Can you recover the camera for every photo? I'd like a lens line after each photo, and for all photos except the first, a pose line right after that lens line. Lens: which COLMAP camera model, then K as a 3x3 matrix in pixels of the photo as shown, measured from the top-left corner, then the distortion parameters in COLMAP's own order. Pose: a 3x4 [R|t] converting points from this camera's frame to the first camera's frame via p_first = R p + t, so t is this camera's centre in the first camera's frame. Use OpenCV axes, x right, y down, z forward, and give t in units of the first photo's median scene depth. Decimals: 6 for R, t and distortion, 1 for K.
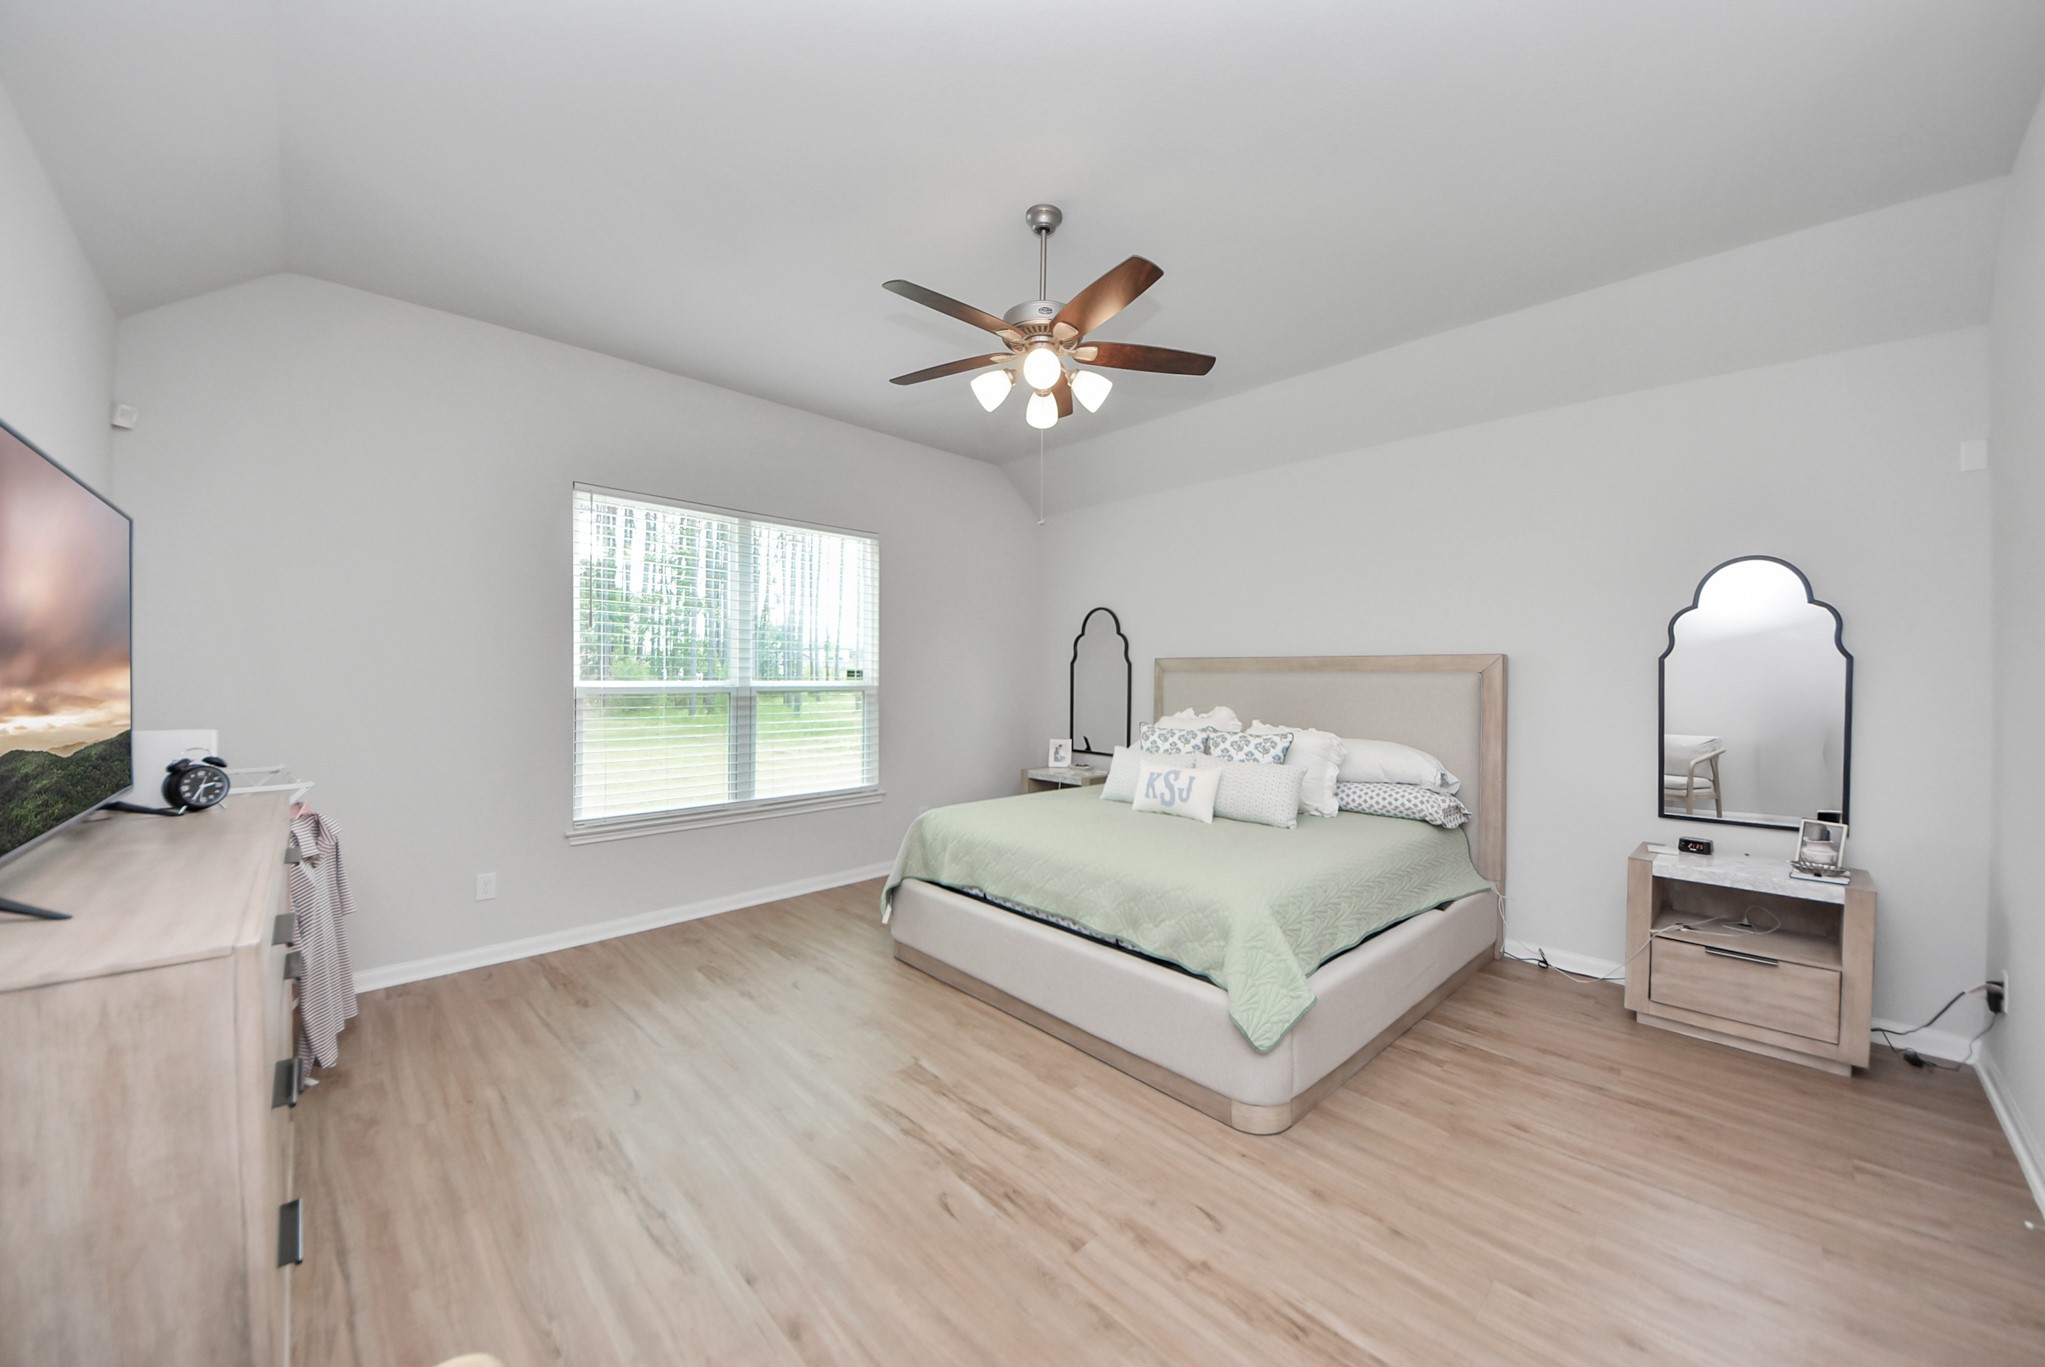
lens RADIAL K [[744.4, 0, 1044.9], [0, 744.4, 695.3], [0, 0, 1]] dist [0.022958, -0.014821]
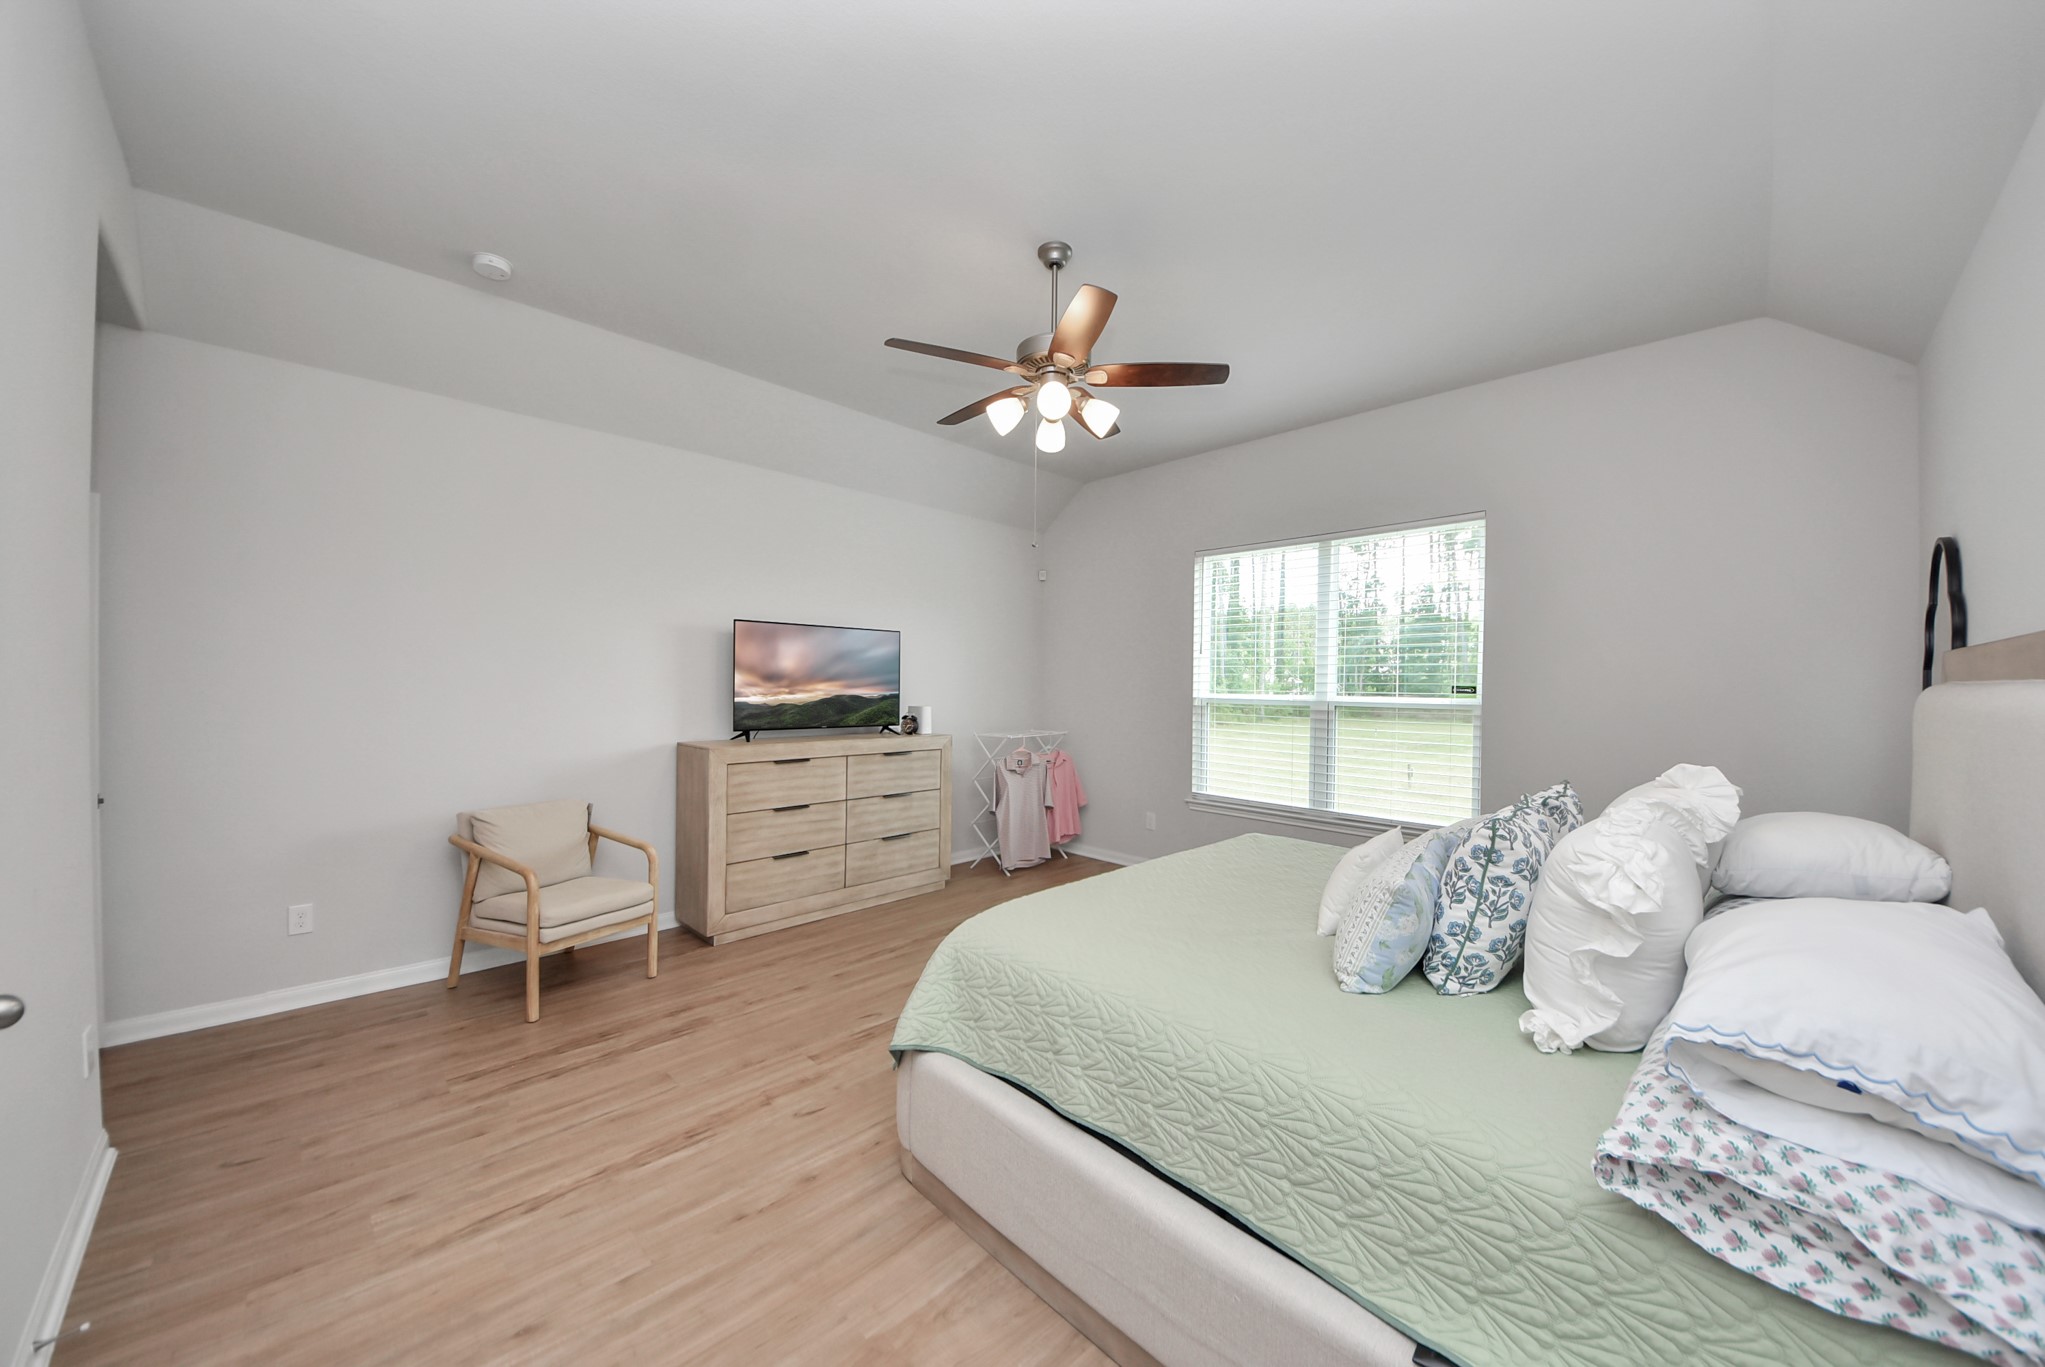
lens RADIAL K [[708.0, 0, 1036.1], [0, 708.0, 757.9], [0, 0, 1]] dist [0.001180, -0.011814]
pose [[0.017025, 0.096454, -0.995192, 0.998472], [-0.039861, 0.994610, 0.095715, -0.019564], [0.999060, 0.038040, 0.020778, 0.983218]]
